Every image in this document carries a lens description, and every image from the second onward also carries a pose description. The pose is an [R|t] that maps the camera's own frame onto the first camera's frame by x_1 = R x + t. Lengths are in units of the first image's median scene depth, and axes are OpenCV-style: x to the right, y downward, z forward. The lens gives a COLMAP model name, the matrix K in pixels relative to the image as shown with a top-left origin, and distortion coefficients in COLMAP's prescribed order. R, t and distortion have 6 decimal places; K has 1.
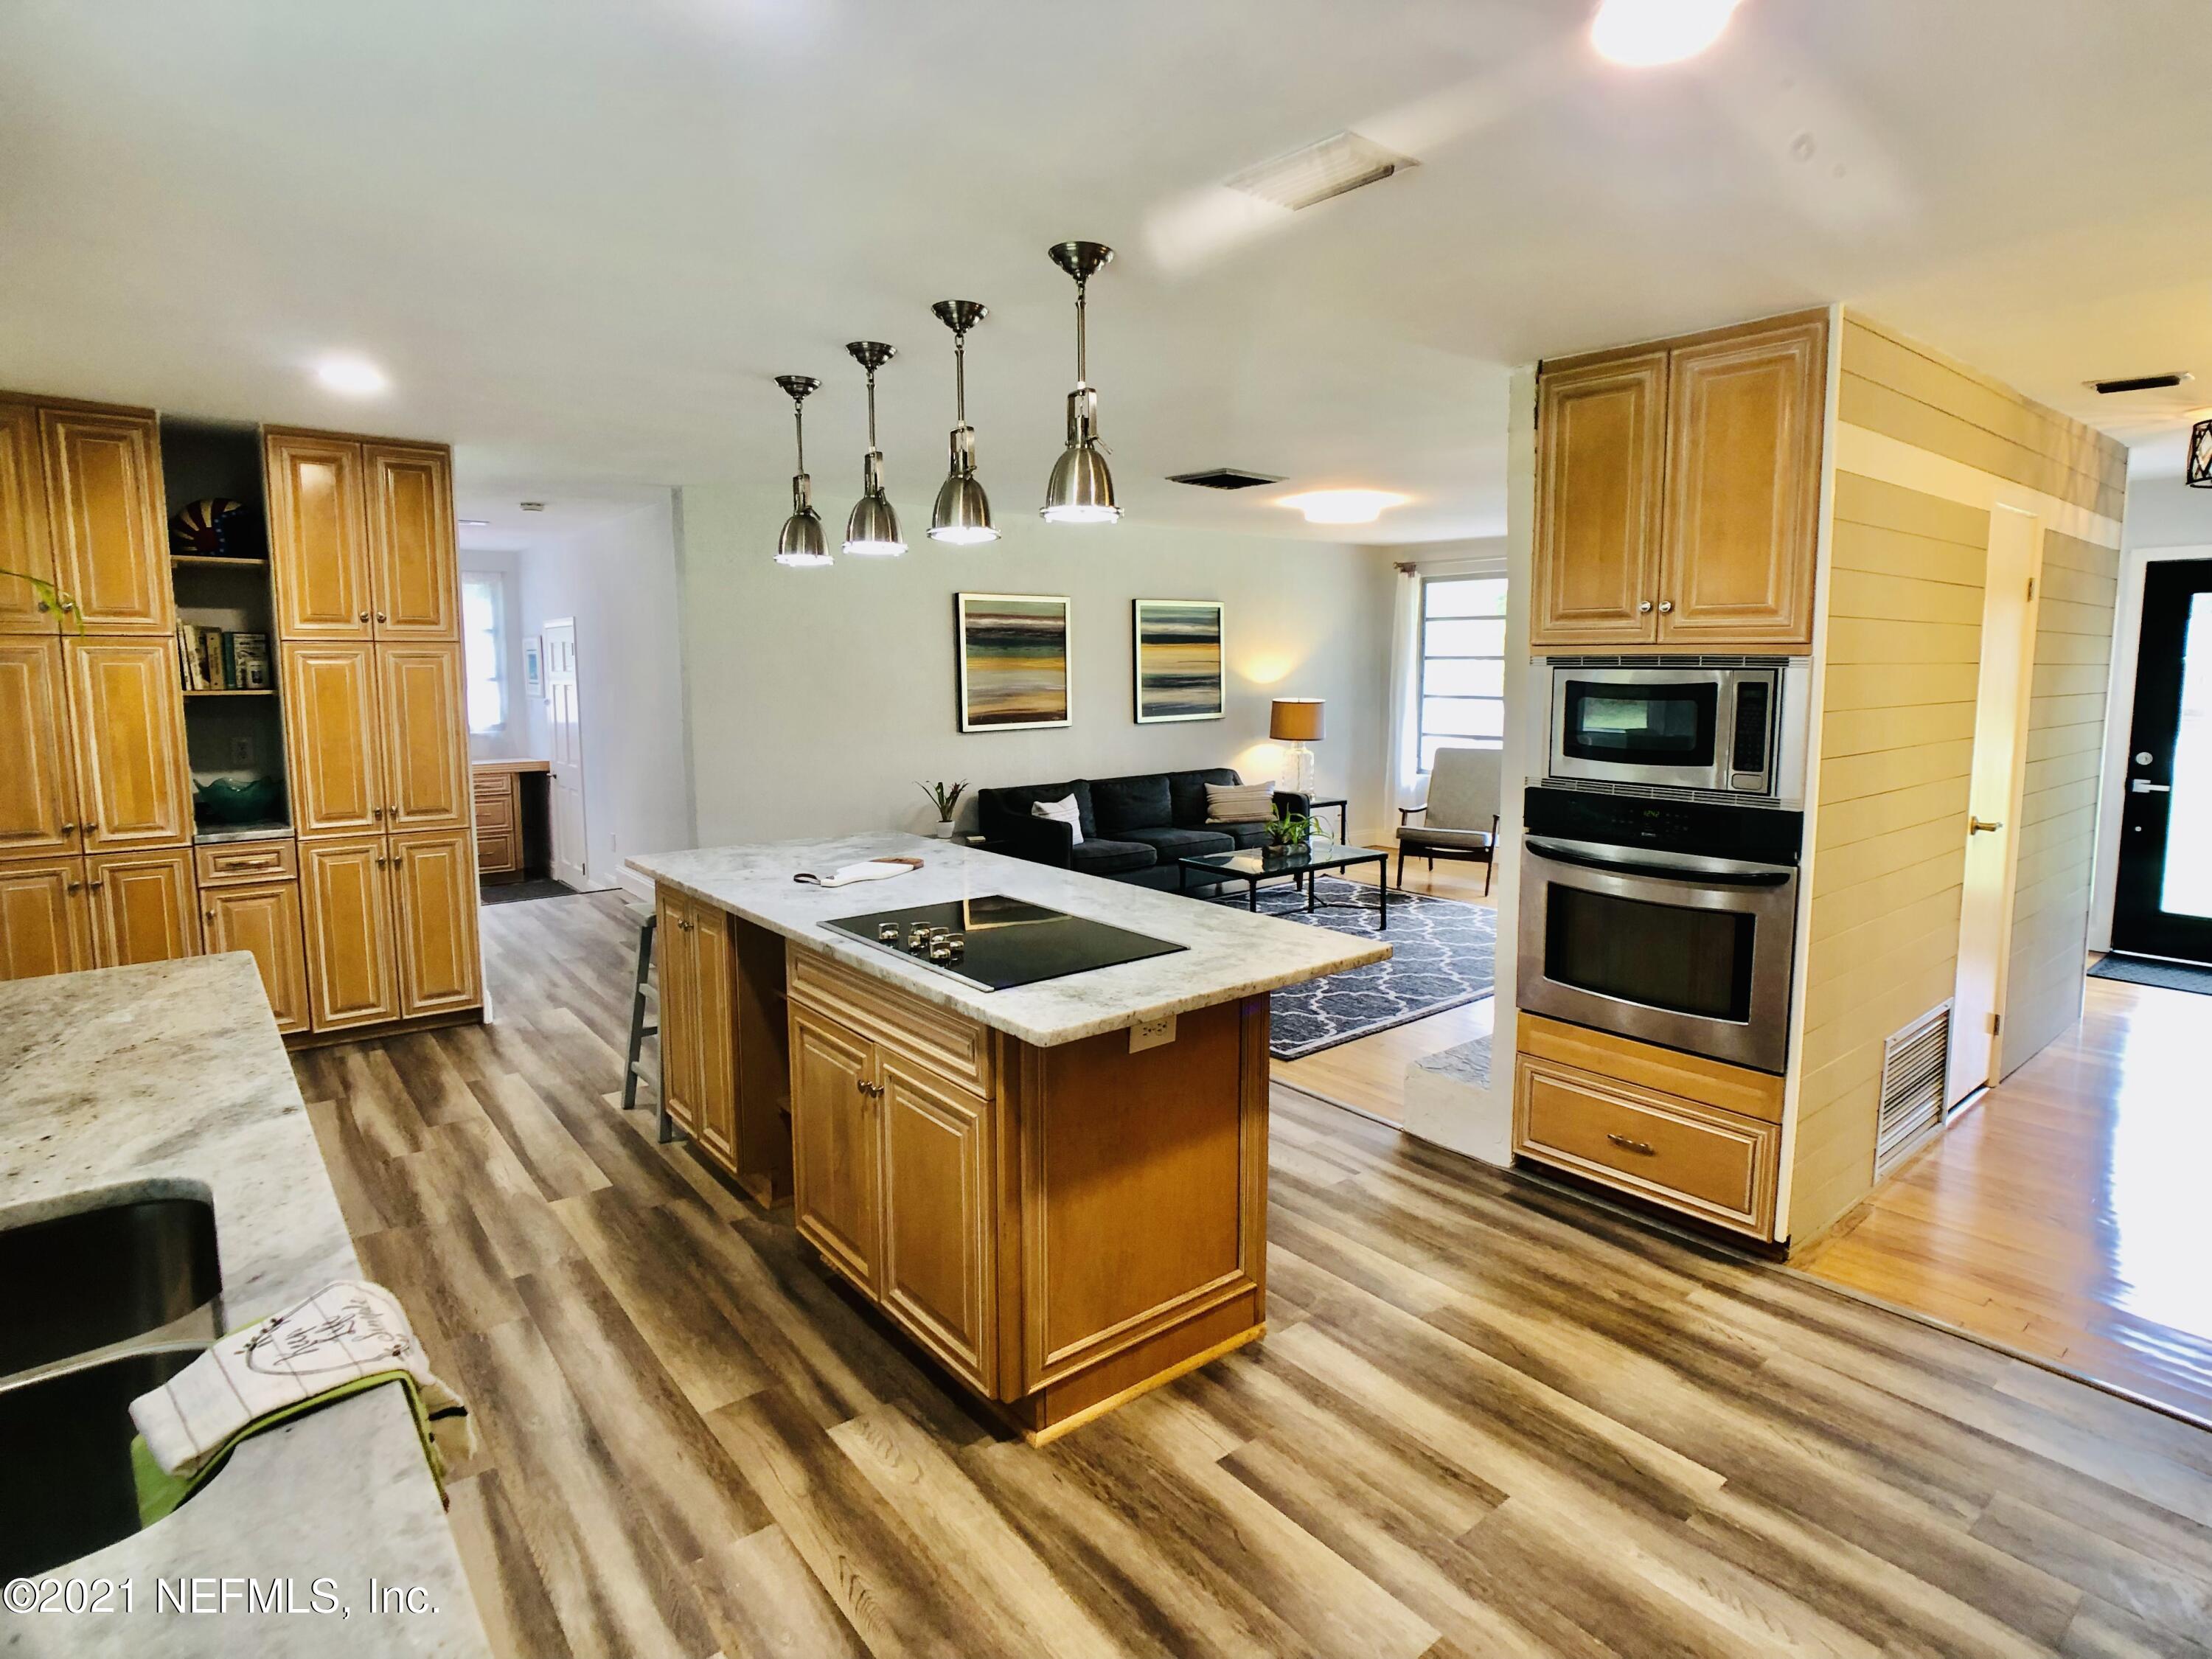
lens RADIAL K [[1160.2, 0, 1125.2], [0, 1160.2, 818.7], [0, 0, 1]] dist [-0.008414, 0.000481]
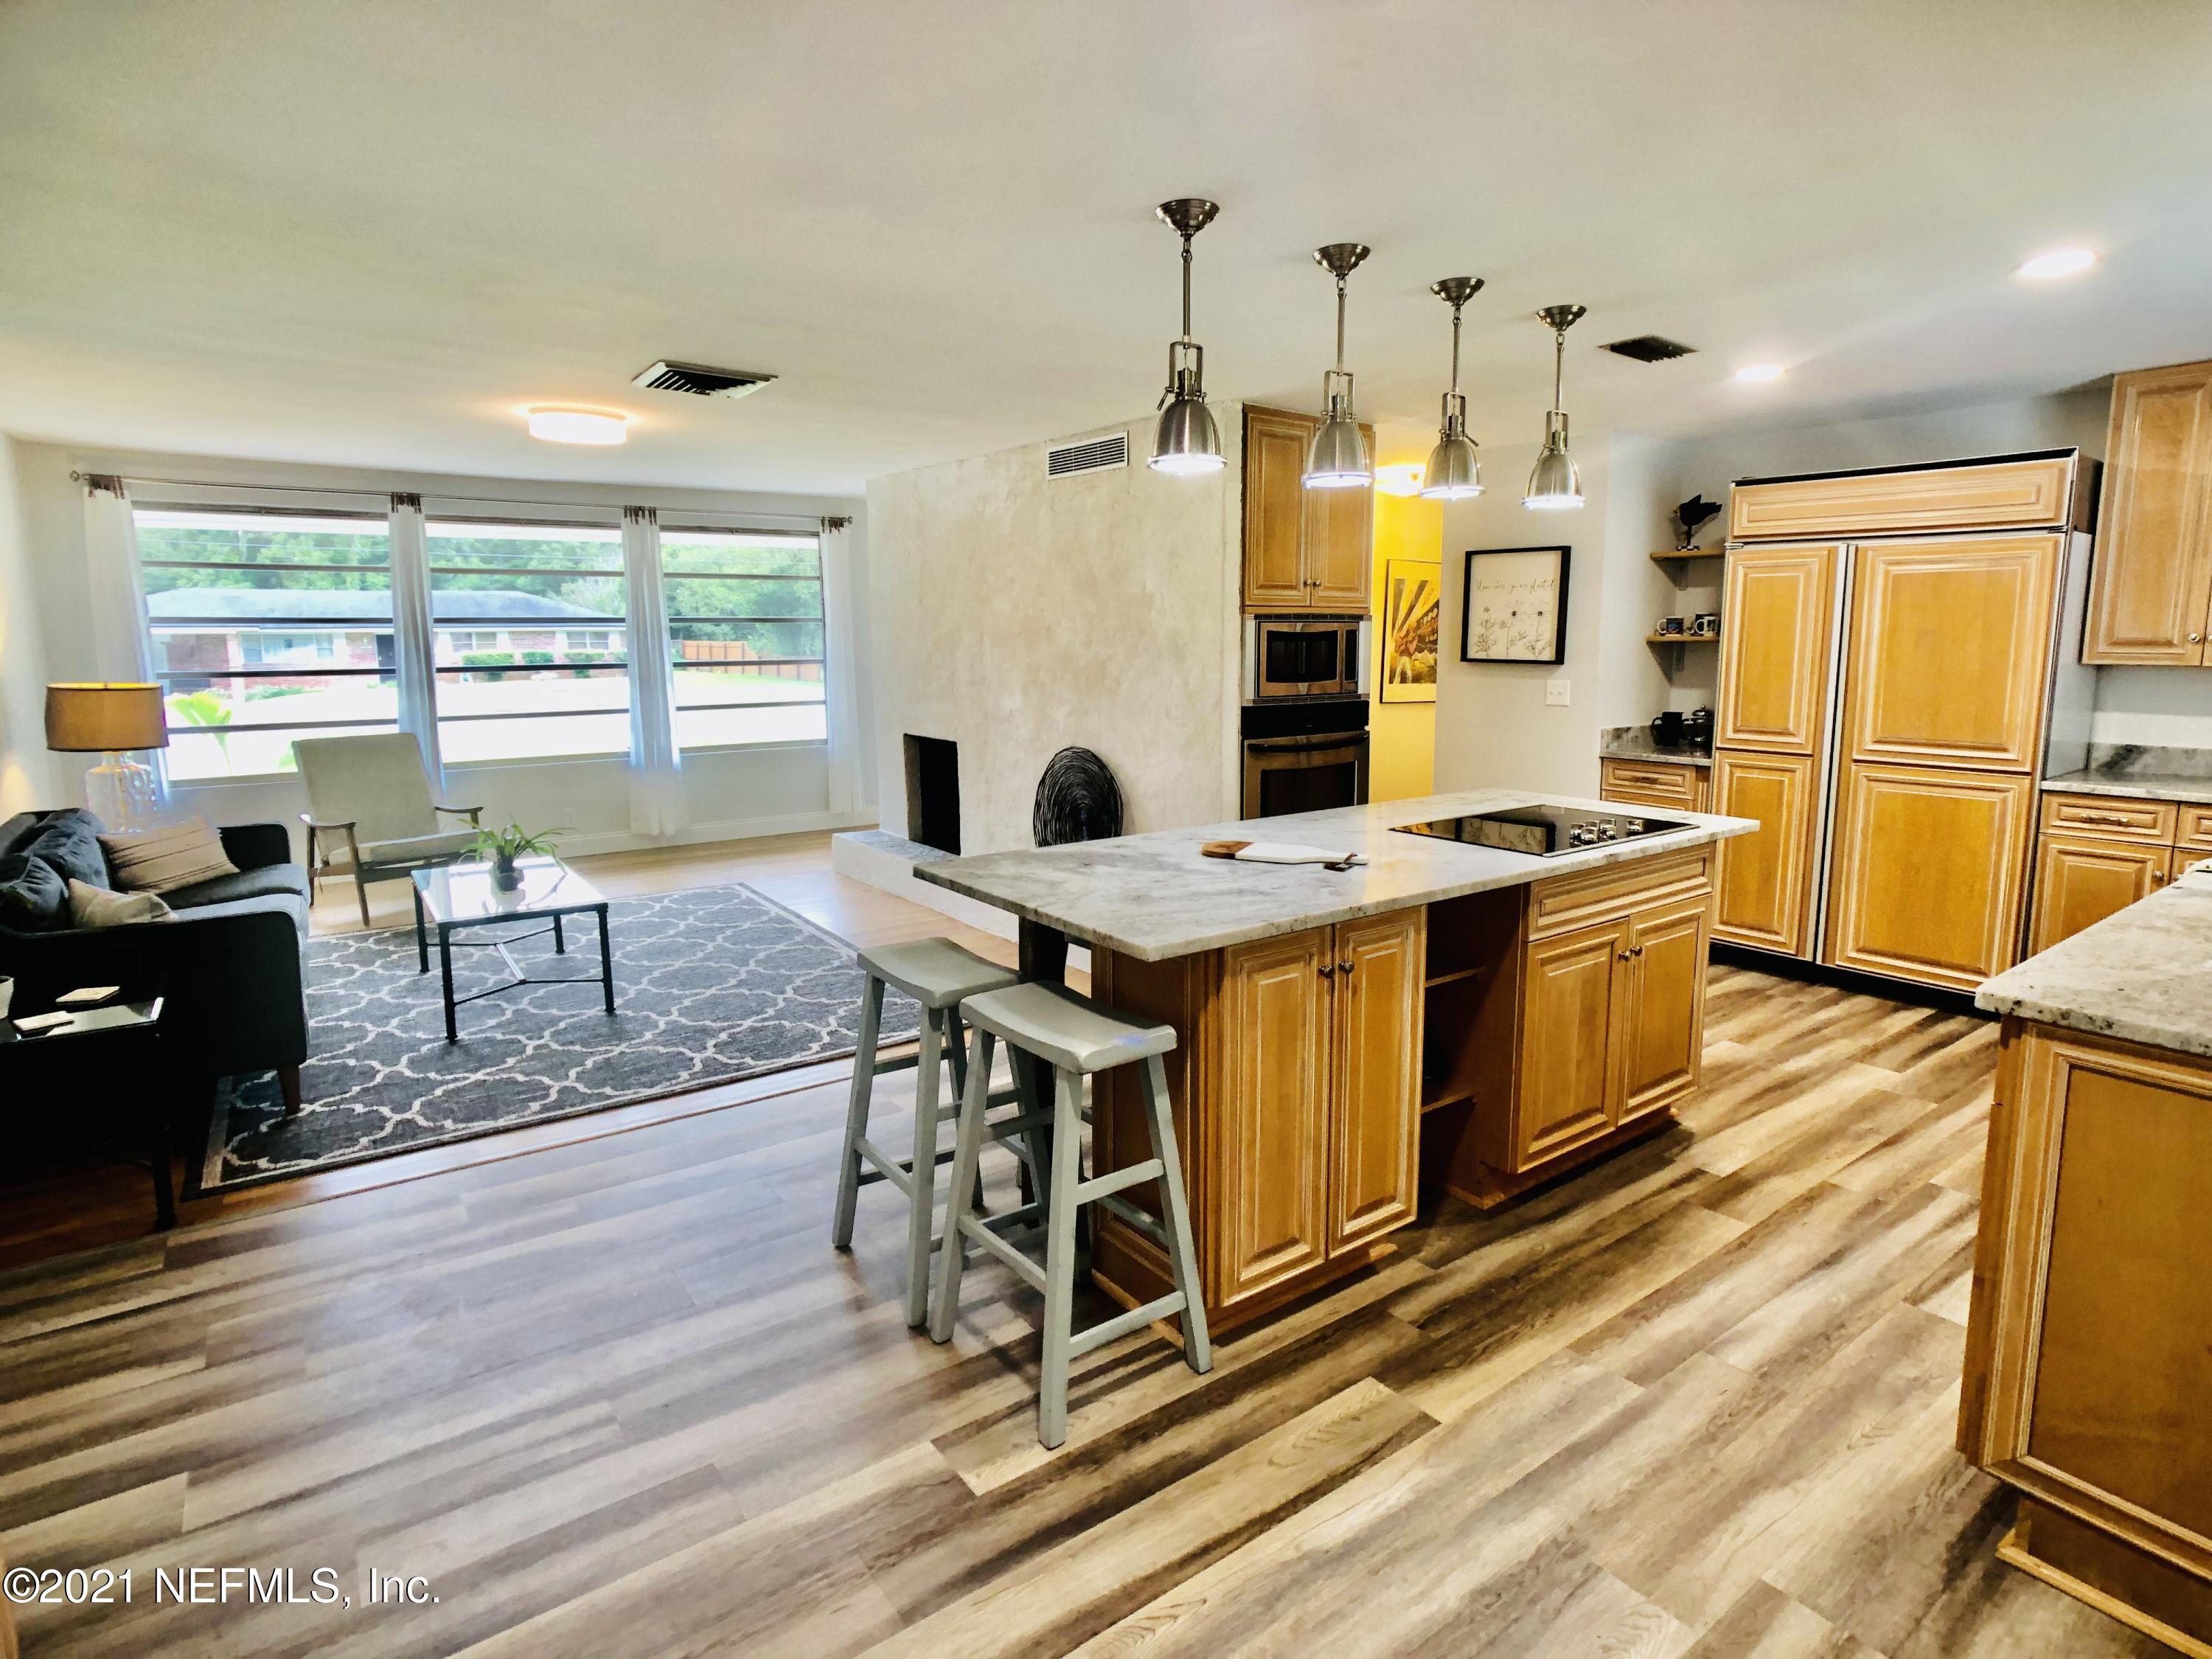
lens RADIAL K [[1160.2, 0, 1127.1], [0, 1160.2, 823.4], [0, 0, 1]] dist [-0.008414, 0.000481]
pose [[0.047227, -0.160737, 0.985867, -1.179310], [0.136410, 0.978759, 0.153043, -0.135608], [-0.989526, 0.127254, 0.068150, 1.167426]]
